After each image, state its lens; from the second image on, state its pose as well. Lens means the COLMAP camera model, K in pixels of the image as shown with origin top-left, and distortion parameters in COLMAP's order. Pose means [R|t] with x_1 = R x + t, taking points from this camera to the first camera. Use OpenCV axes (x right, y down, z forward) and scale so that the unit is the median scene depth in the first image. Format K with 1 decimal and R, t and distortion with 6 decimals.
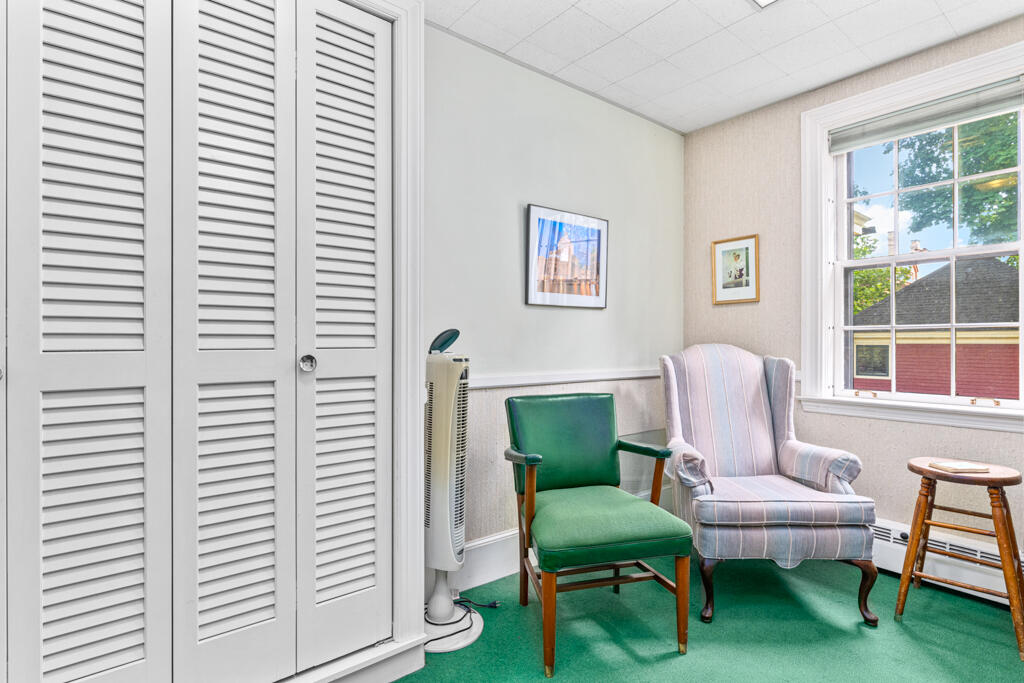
lens RADIAL K [[519.6, 0, 512.2], [0, 519.6, 337.9], [0, 0, 1]] dist [0.007017, 0.000262]
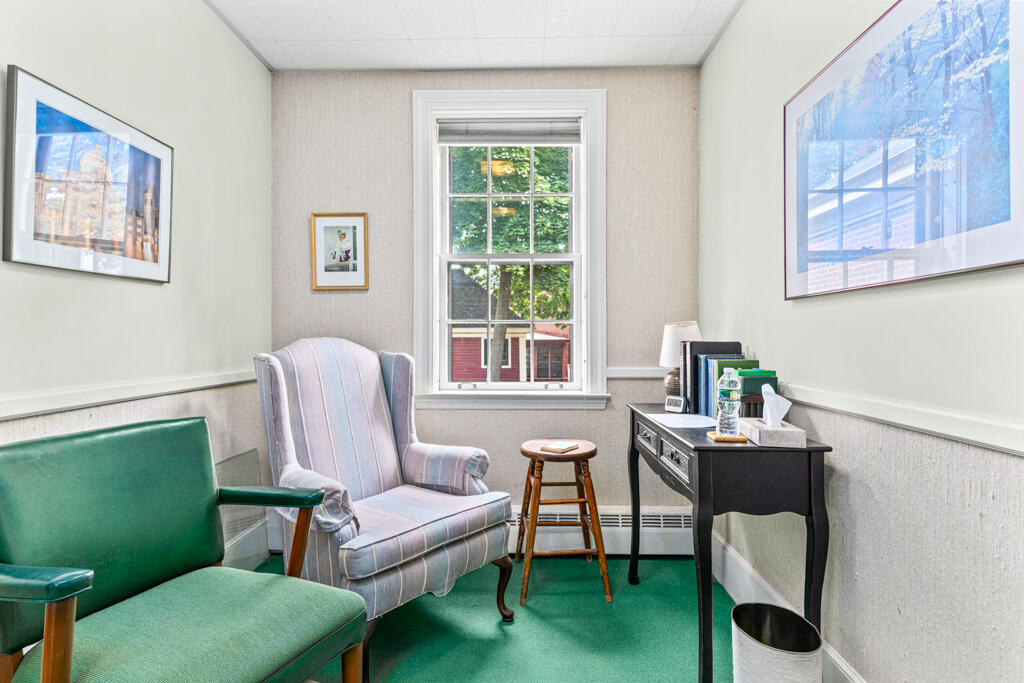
lens RADIAL K [[519.6, 0, 520.7], [0, 519.6, 336.2], [0, 0, 1]] dist [0.007017, 0.000262]
pose [[0.640017, -0.000919, 0.768360, -0.046444], [-0.004913, 0.999974, 0.005289, 0.004211], [-0.768345, -0.007160, 0.639996, 0.292564]]
